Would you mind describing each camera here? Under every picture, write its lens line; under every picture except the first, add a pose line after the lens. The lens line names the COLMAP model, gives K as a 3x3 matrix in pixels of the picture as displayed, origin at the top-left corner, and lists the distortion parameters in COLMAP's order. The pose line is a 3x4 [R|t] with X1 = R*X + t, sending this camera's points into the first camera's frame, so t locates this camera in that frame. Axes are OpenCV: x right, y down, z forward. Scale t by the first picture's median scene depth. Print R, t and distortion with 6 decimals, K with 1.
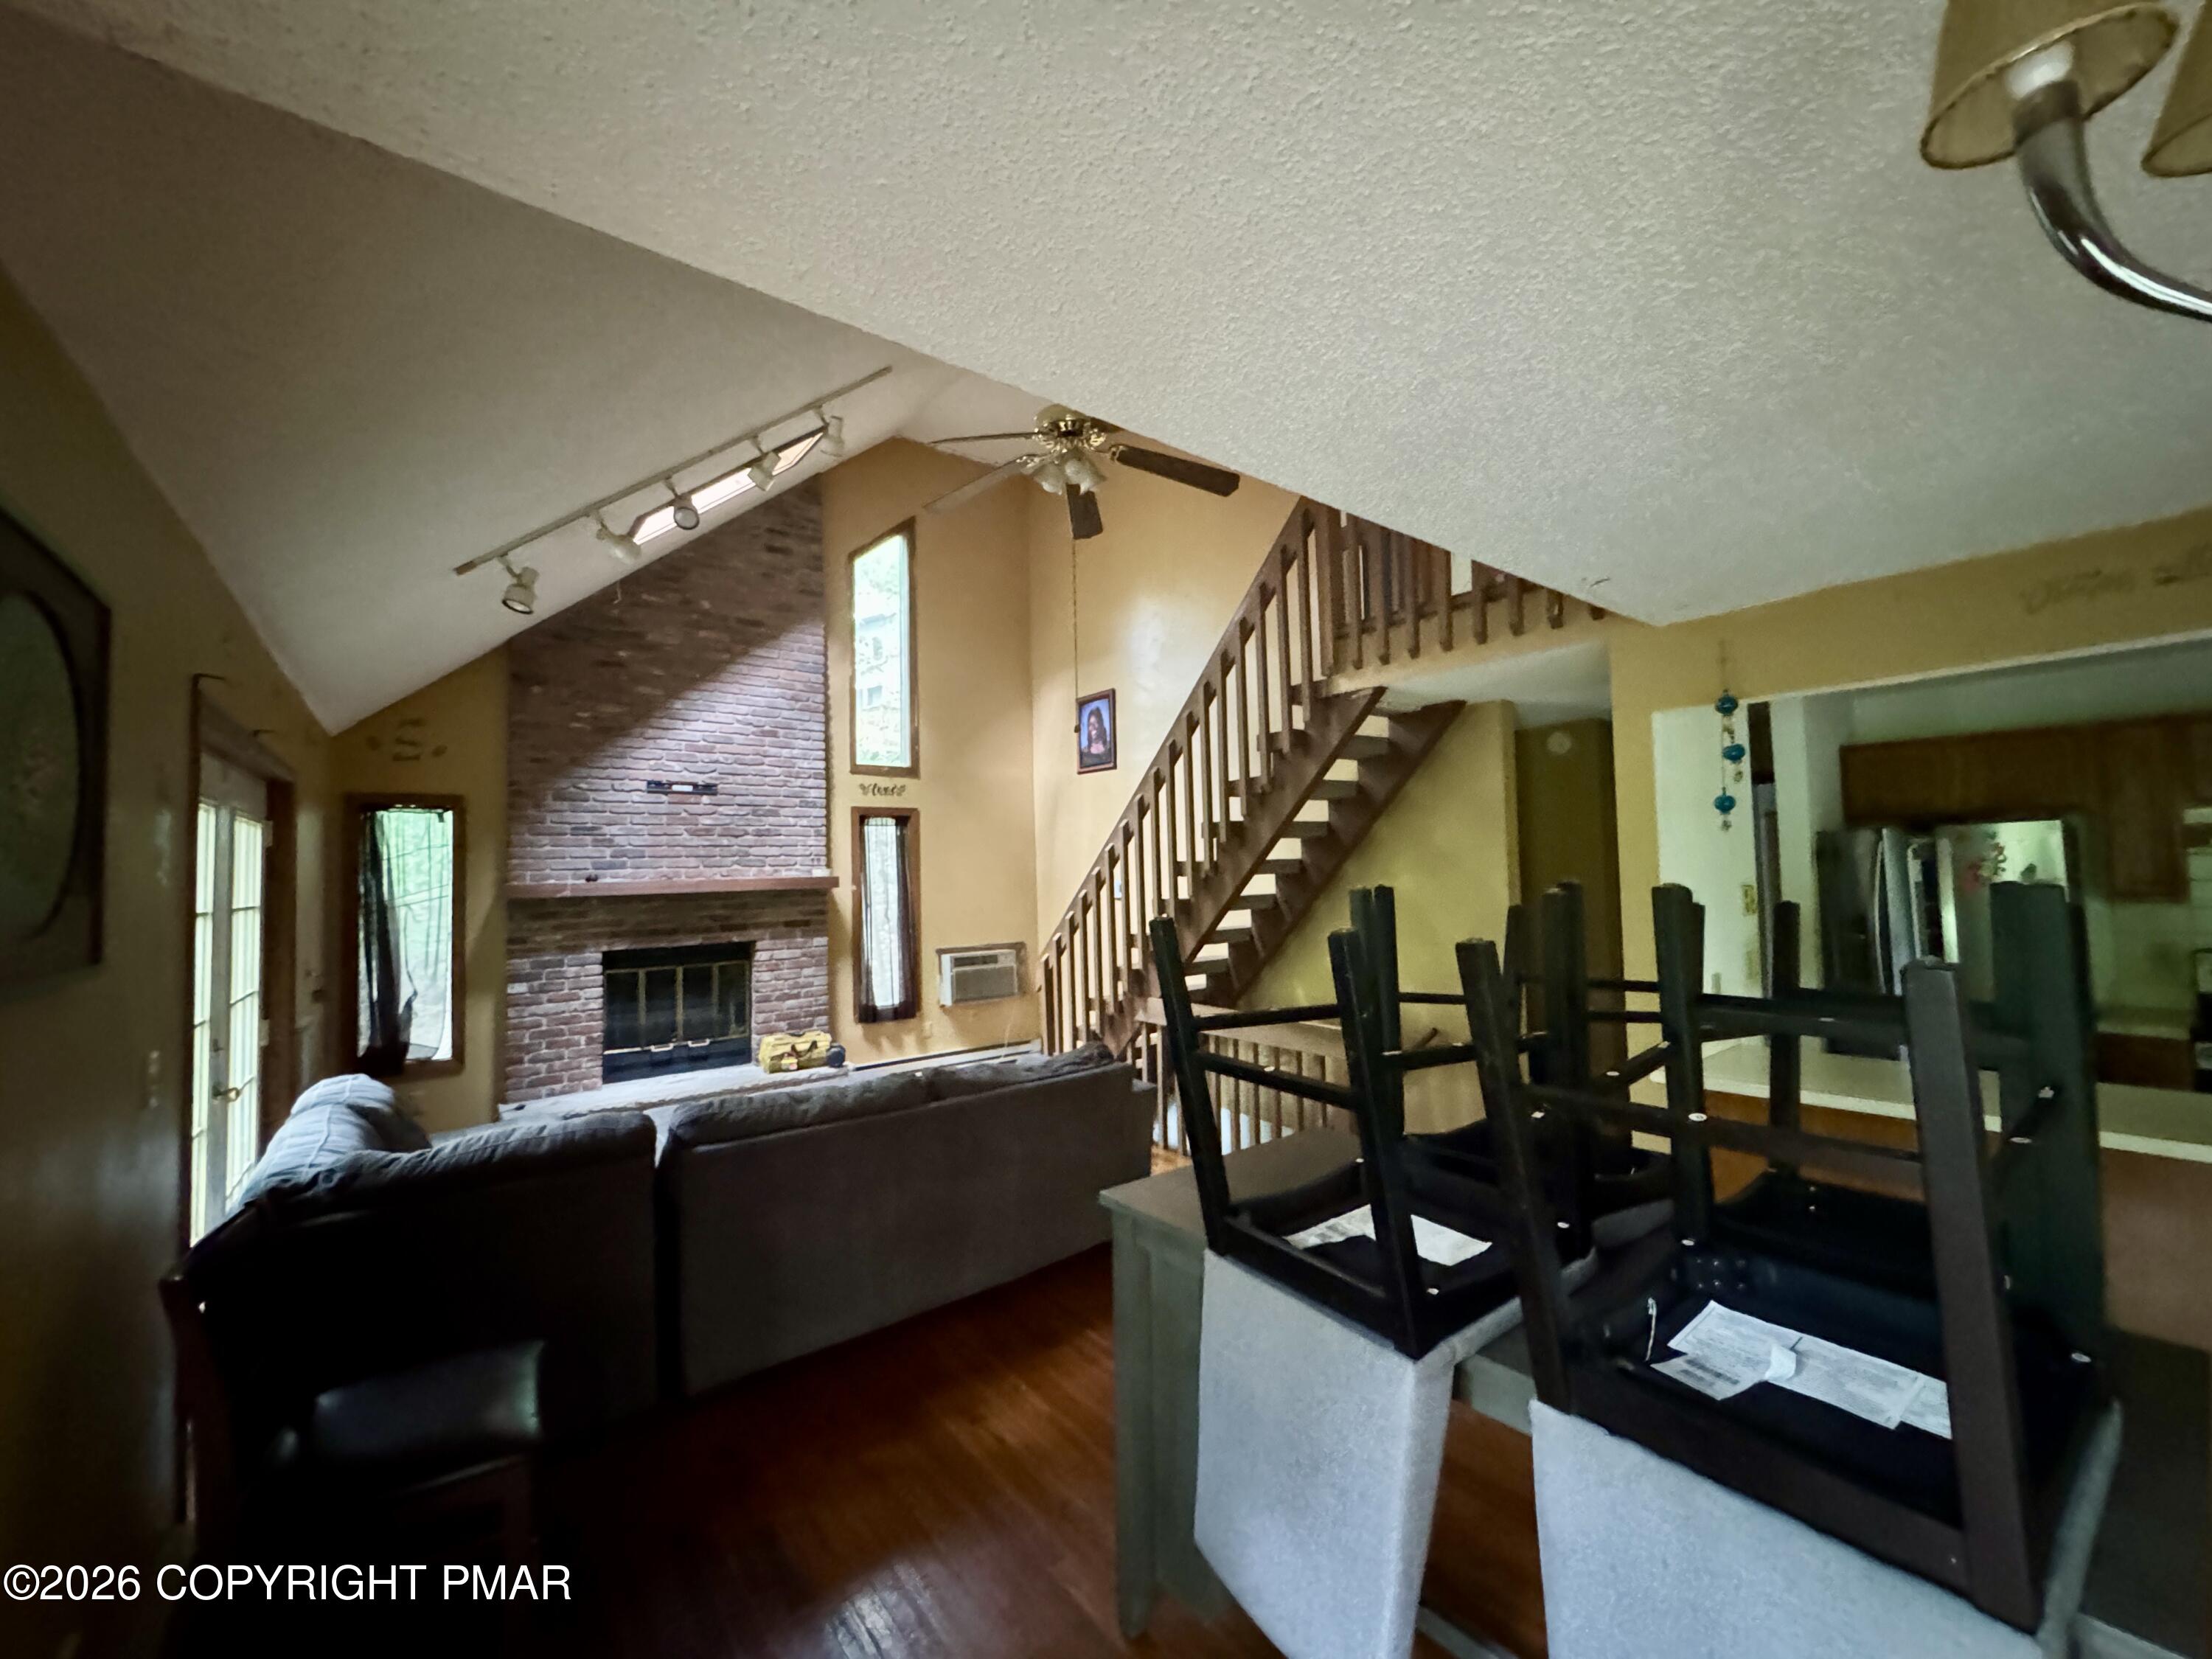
lens RADIAL K [[882.9, 0, 1109.4], [0, 882.9, 832.5], [0, 0, 1]] dist [-0.004665, 0.000614]
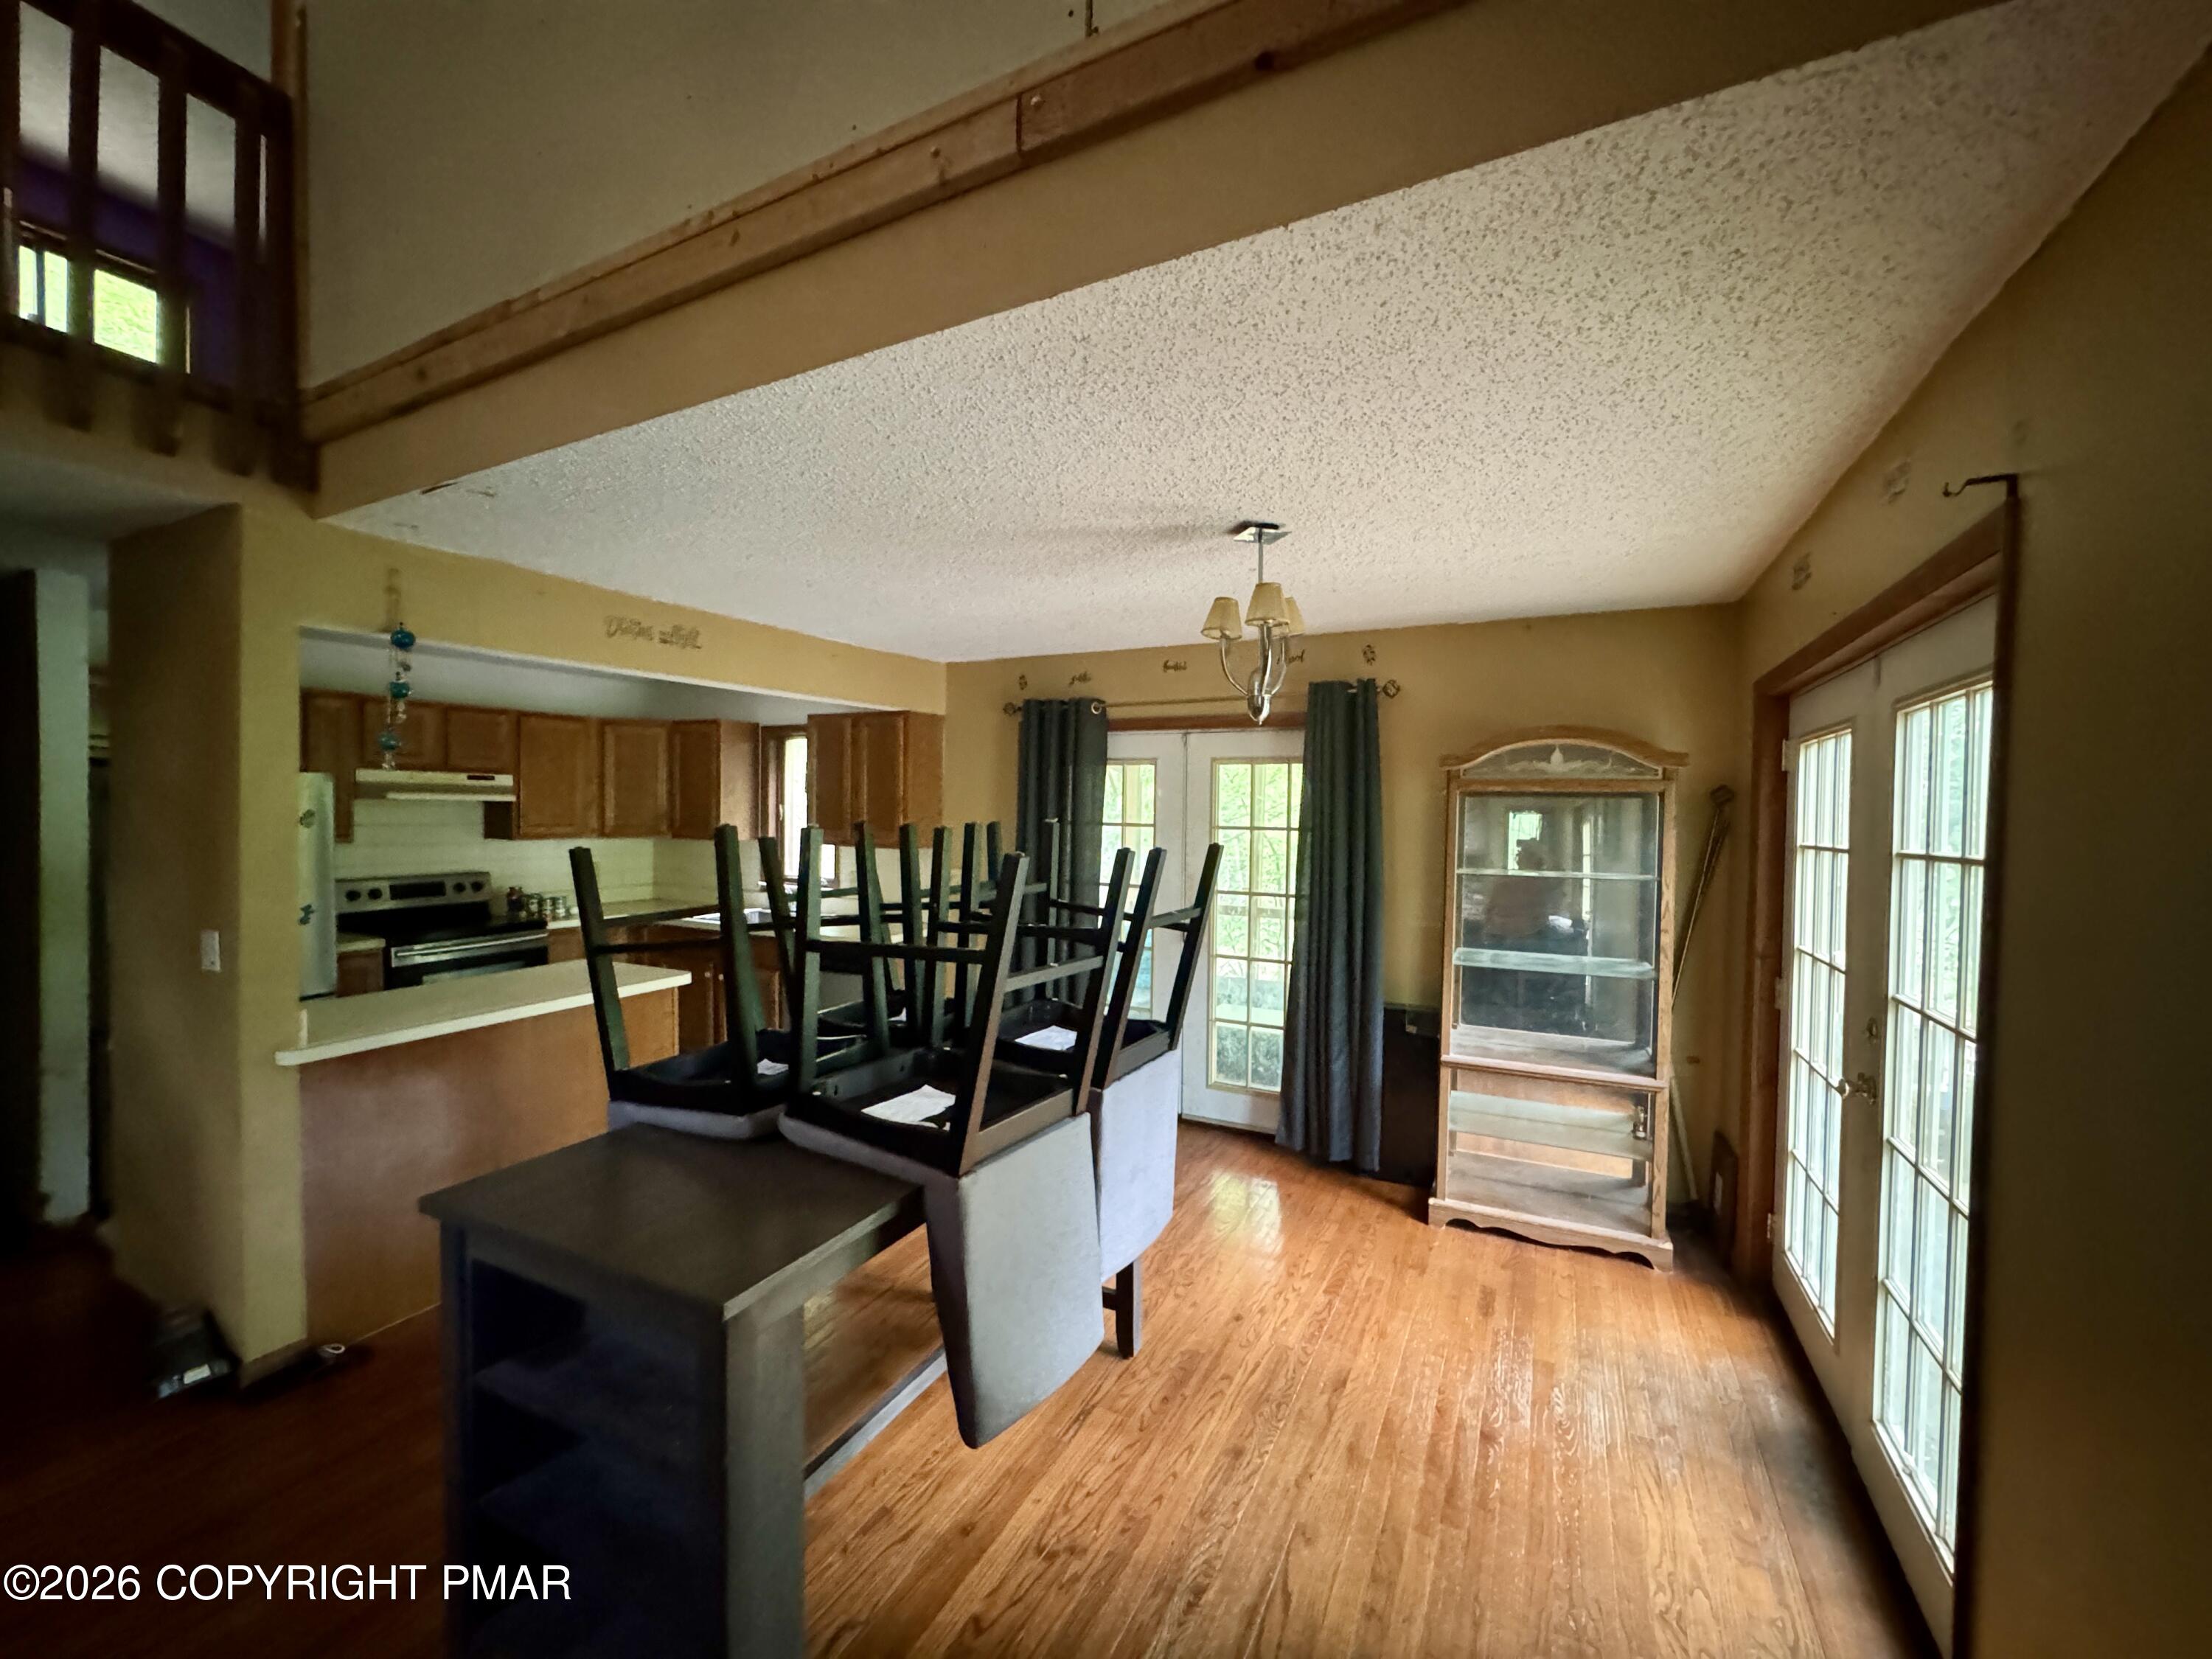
lens RADIAL K [[882.9, 0, 1110.7], [0, 882.9, 831.7], [0, 0, 1]] dist [-0.004665, 0.000614]
pose [[-0.428965, -0.003907, 0.903313, -0.336454], [-0.044290, 0.998879, -0.016712, 0.031588], [-0.902235, -0.047176, -0.428657, 0.481251]]
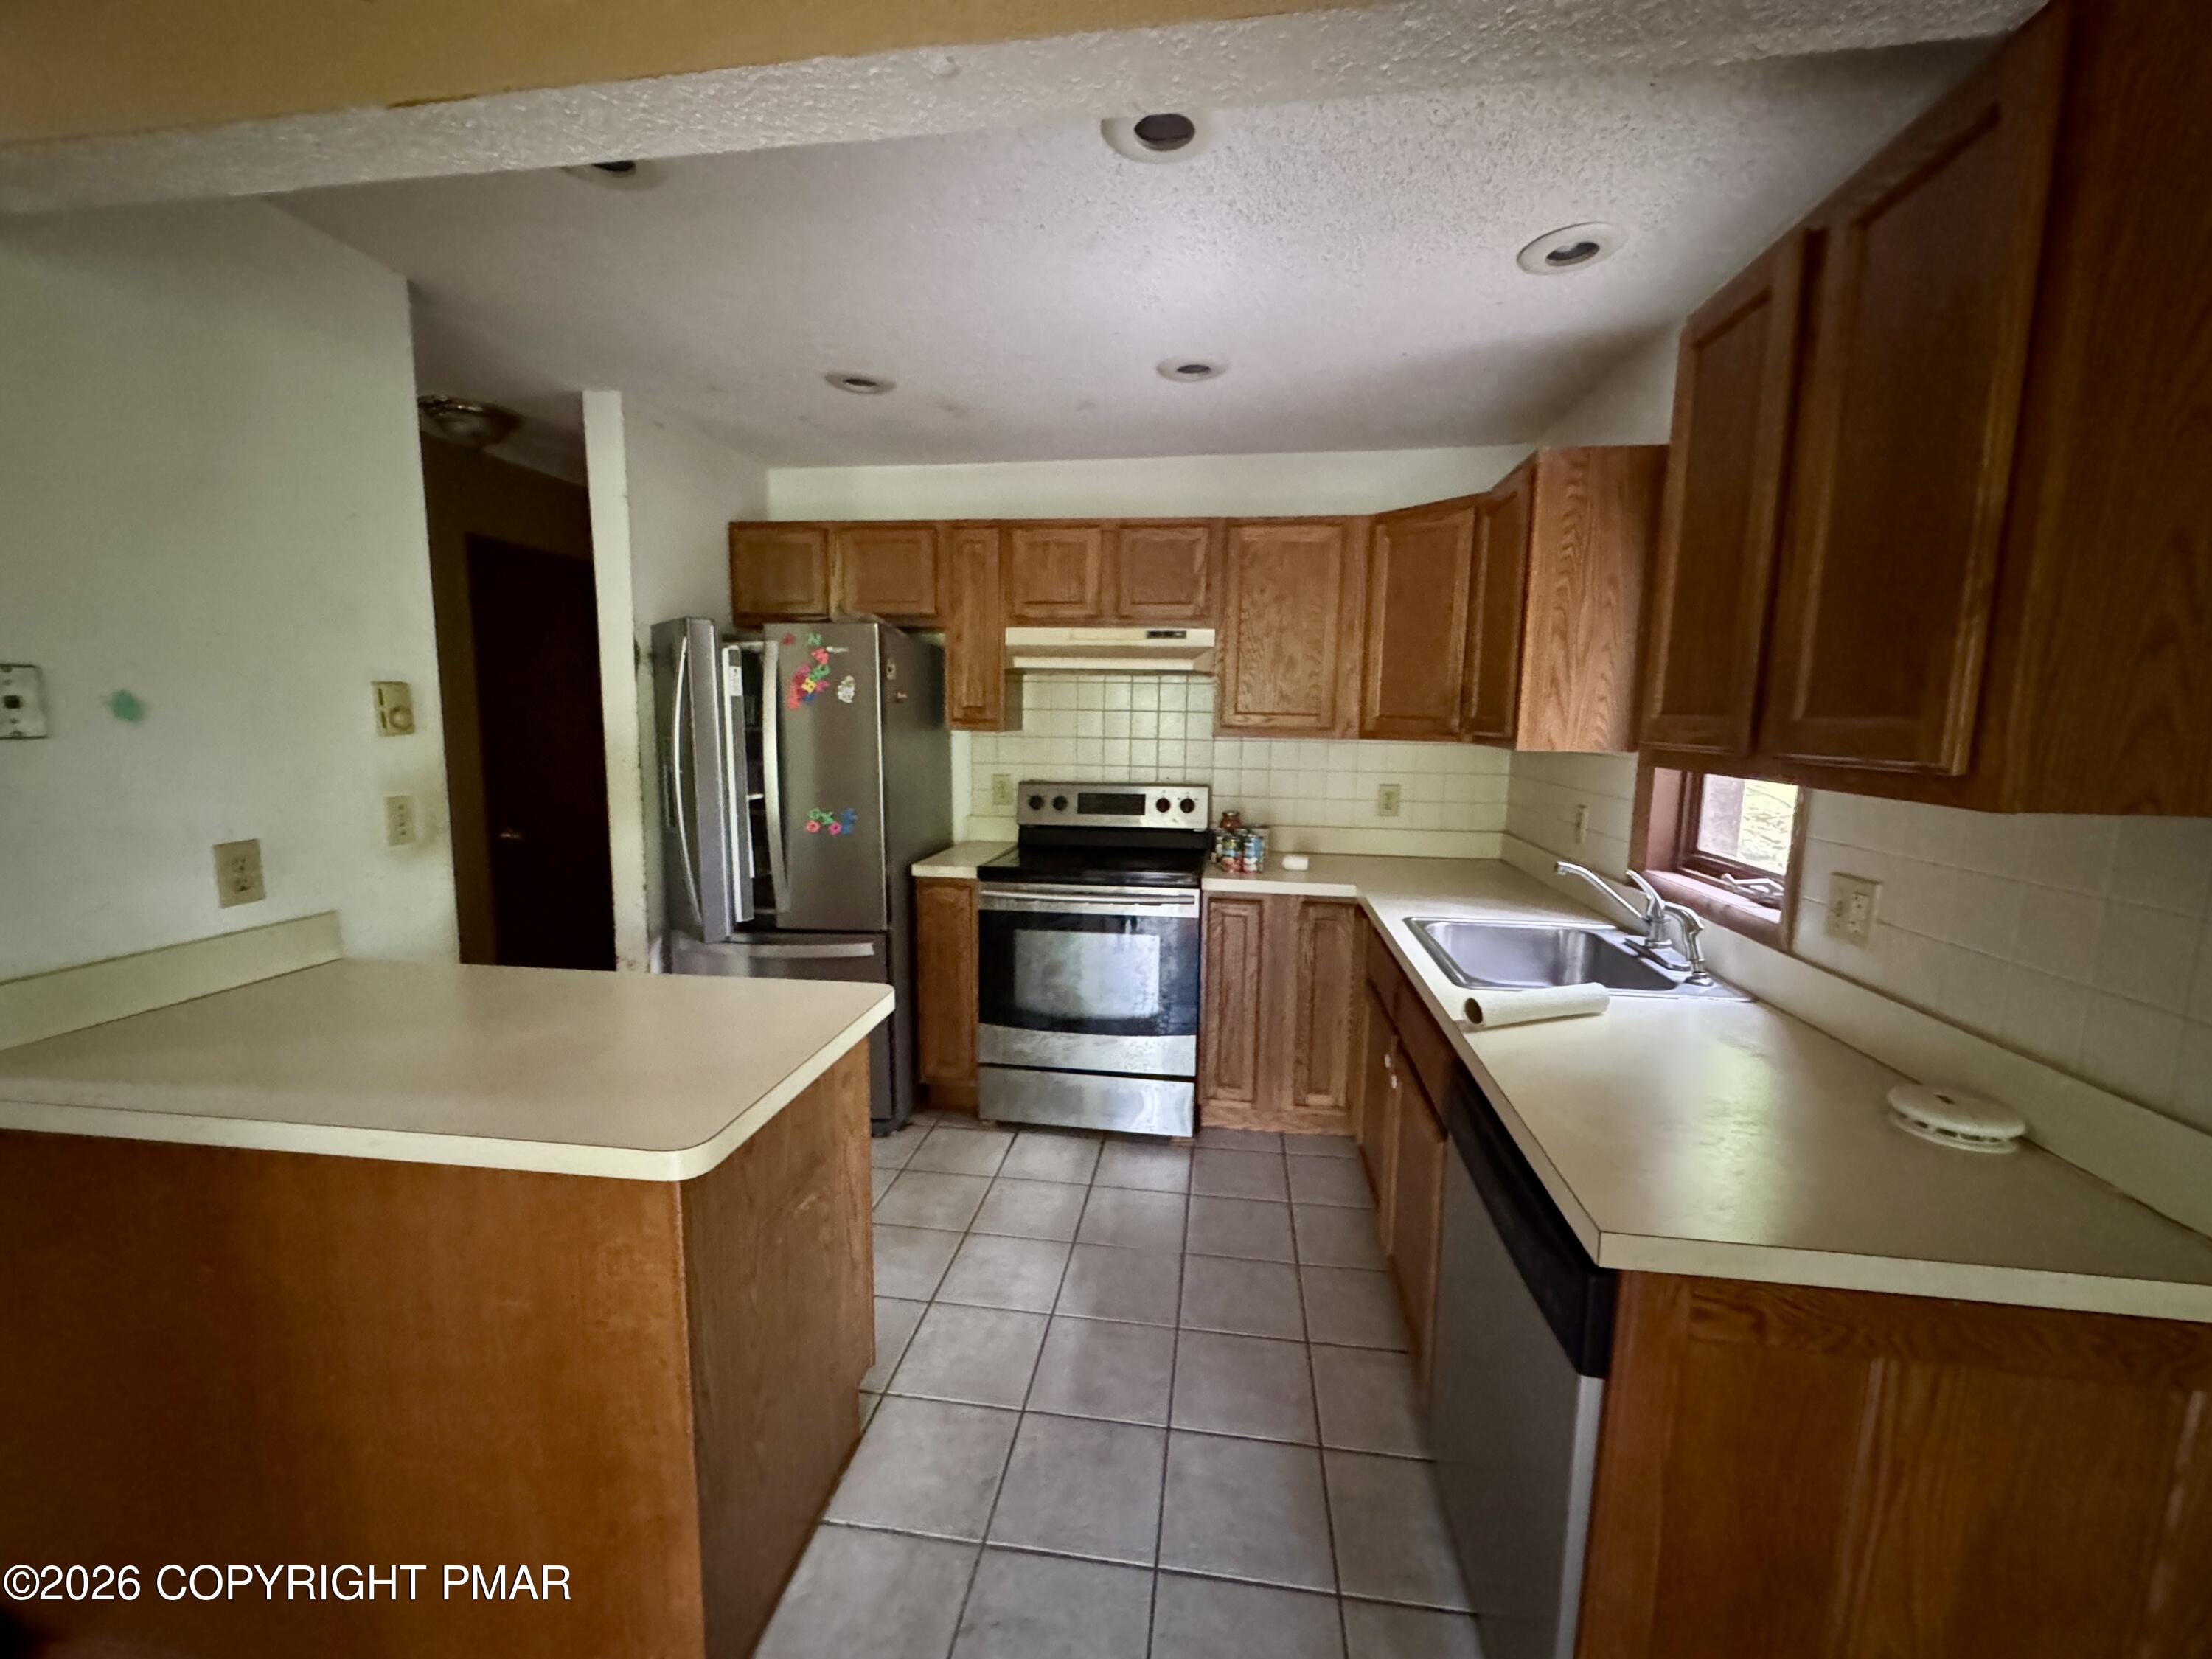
lens RADIAL K [[882.9, 0, 1101.8], [0, 882.9, 828.4], [0, 0, 1]] dist [-0.004665, 0.000614]
pose [[0.714098, -0.054480, 0.697923, 0.554767], [-0.066124, 0.987260, 0.144723, 0.034707], [-0.696916, -0.149496, 0.701398, 0.220934]]
